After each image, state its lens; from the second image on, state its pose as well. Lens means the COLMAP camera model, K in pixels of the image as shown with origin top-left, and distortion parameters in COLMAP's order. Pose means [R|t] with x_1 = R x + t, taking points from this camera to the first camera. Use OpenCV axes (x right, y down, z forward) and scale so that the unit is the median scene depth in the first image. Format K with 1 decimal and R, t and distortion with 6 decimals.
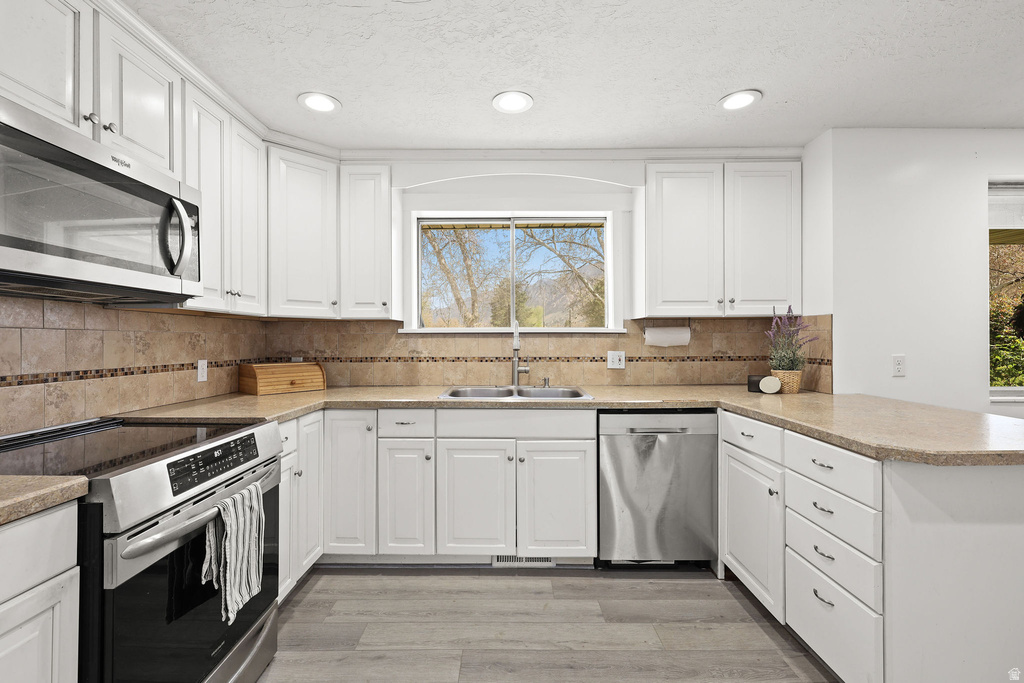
lens RADIAL K [[456.8, 0, 506.9], [0, 456.8, 341.1], [0, 0, 1]] dist [0.000169, -0.001163]
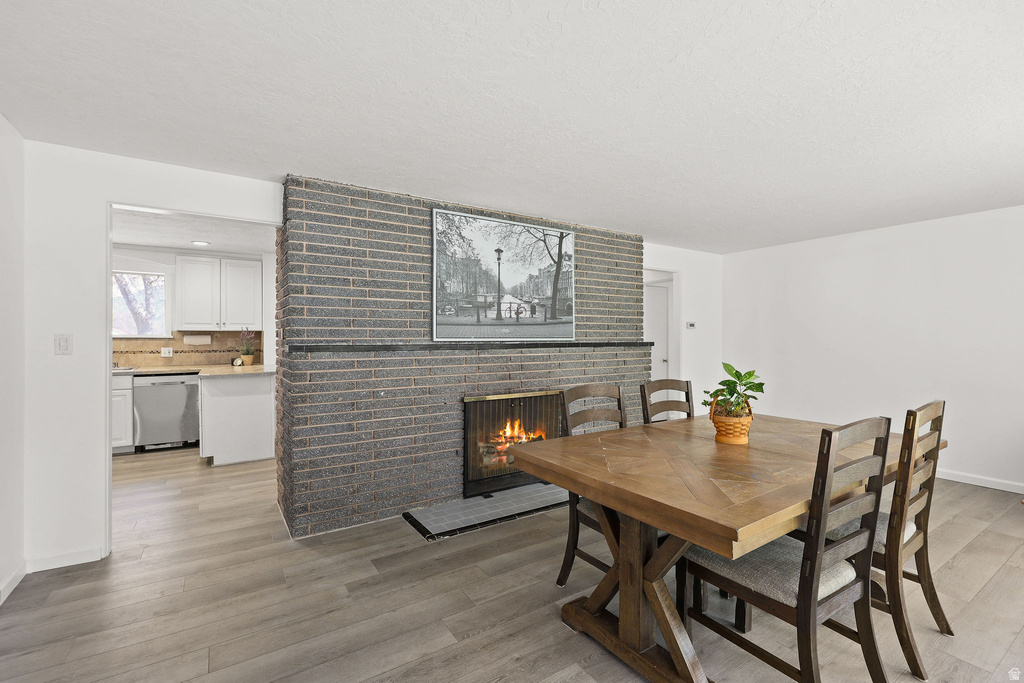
lens RADIAL K [[456.8, 0, 513.4], [0, 456.8, 336.7], [0, 0, 1]] dist [0.000169, -0.001163]
pose [[0.839431, 0.002788, 0.543459, 0.505464], [0.000287, 0.999984, -0.005574, -0.014995], [-0.543467, 0.004835, 0.839417, -1.661479]]
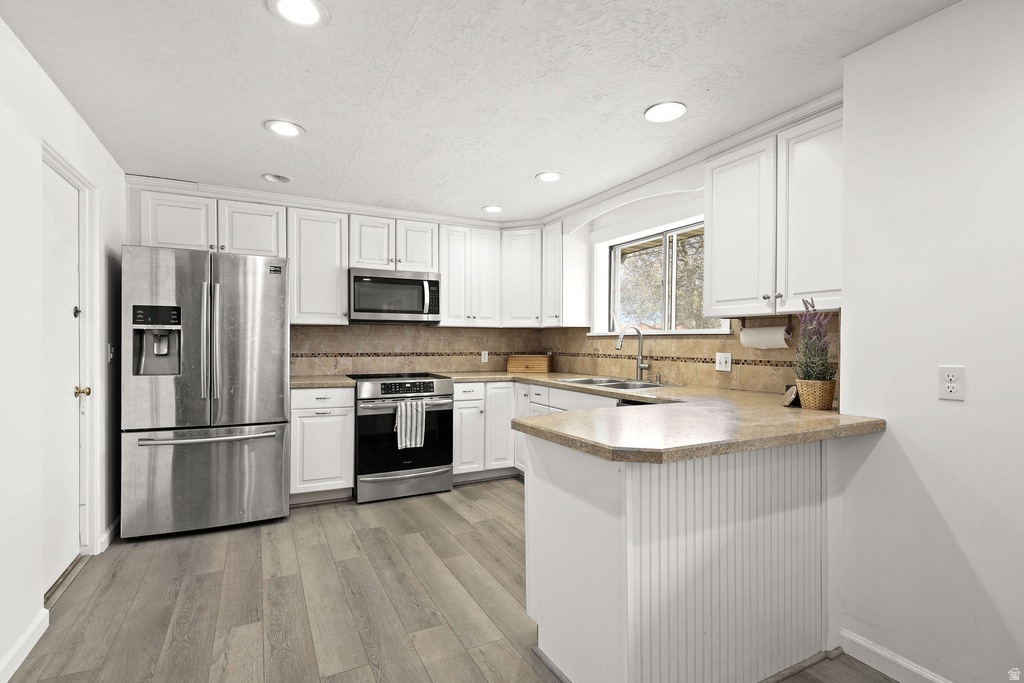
lens RADIAL K [[491.0, 0, 510.4], [0, 491.0, 348.8], [0, 0, 1]] dist [0.003482, -0.001606]
pose [[0.459722, 0.015984, -0.887919, 1.163324], [-0.005749, 0.999871, 0.015023, 0.000142], [0.888044, -0.001802, 0.459754, 0.145501]]
